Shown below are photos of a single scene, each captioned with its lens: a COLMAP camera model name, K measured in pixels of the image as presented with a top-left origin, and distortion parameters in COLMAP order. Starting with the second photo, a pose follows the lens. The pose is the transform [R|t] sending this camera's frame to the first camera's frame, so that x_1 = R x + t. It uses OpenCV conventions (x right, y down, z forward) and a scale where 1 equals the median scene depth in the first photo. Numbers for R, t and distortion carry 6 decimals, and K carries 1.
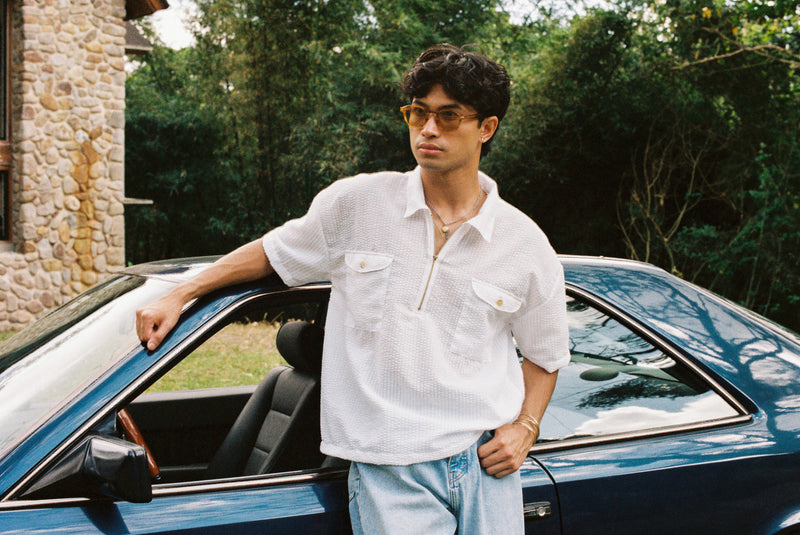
lens RADIAL K [[1210.9, 0, 400.0], [0, 1210.9, 267.5], [0, 0, 1]] dist [-0.172792, 0.103345]
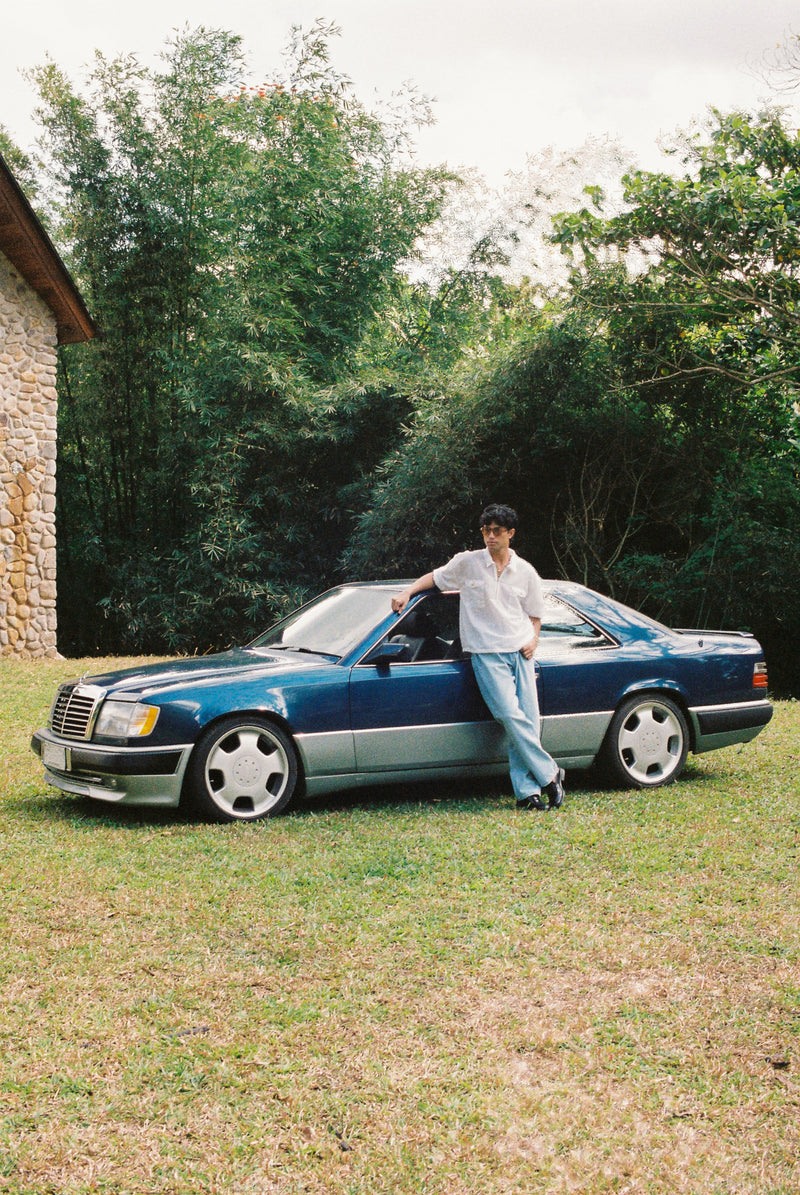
lens RADIAL K [[1808.8, 0, 400.0], [0, 1808.8, 597.5], [0, 0, 1]] dist [-0.172792, 0.103345]
pose [[0.995178, -0.006016, 0.097897, -0.096322], [0.006713, 0.999954, -0.006794, 0.009066], [-0.097852, 0.007419, 0.995173, -0.497789]]
